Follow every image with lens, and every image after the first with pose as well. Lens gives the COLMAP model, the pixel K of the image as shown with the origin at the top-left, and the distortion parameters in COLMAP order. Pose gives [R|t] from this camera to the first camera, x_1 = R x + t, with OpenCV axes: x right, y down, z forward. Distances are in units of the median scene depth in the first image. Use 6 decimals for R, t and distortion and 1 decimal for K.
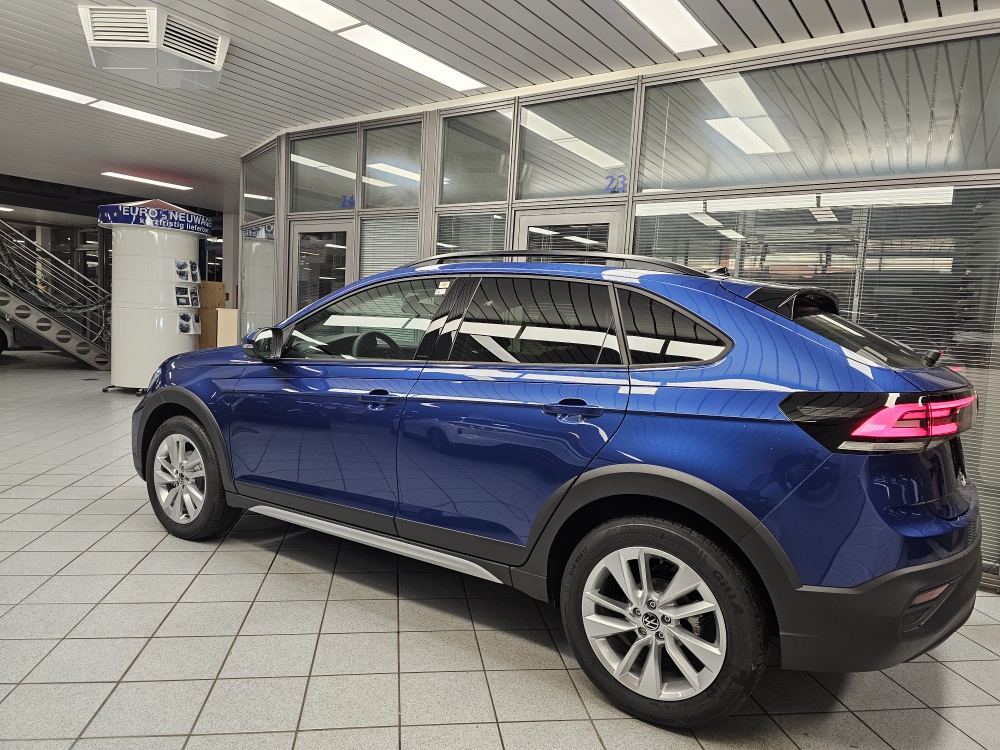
lens RADIAL K [[679.2, 0, 493.9], [0, 679.2, 373.0], [0, 0, 1]] dist [0.011864, -0.008578]
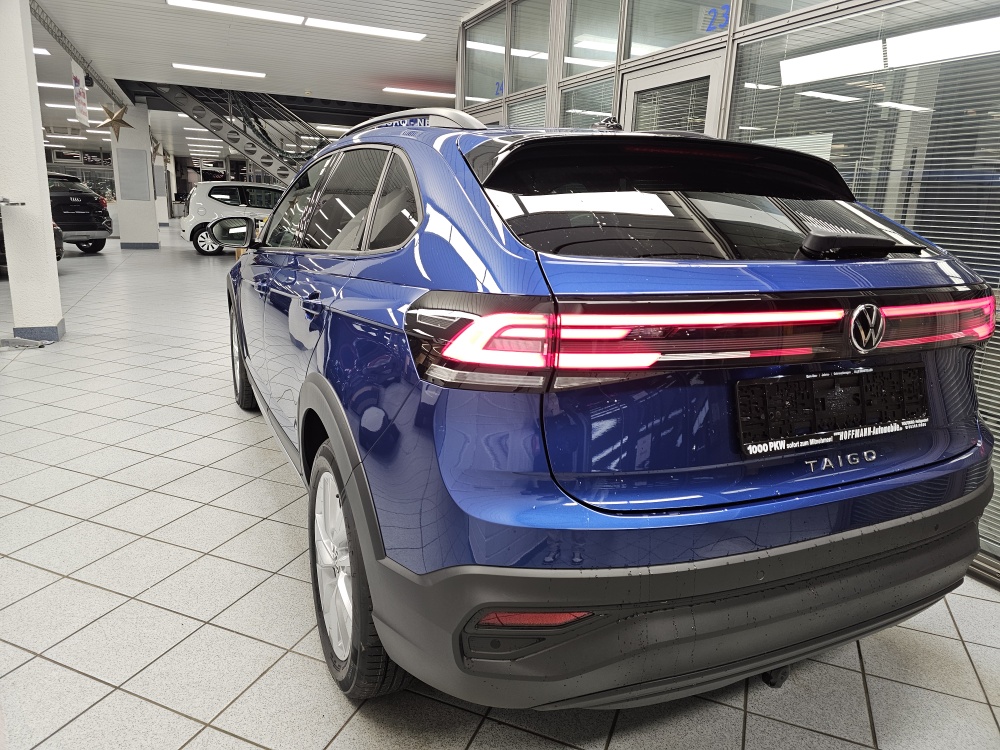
lens RADIAL K [[679.2, 0, 503.7], [0, 679.2, 377.3], [0, 0, 1]] dist [0.011864, -0.008578]
pose [[0.864271, 0.105316, -0.491878, 0.599041], [-0.034639, 0.987977, 0.150671, 0.007429], [0.501832, -0.113182, 0.857528, 0.309398]]
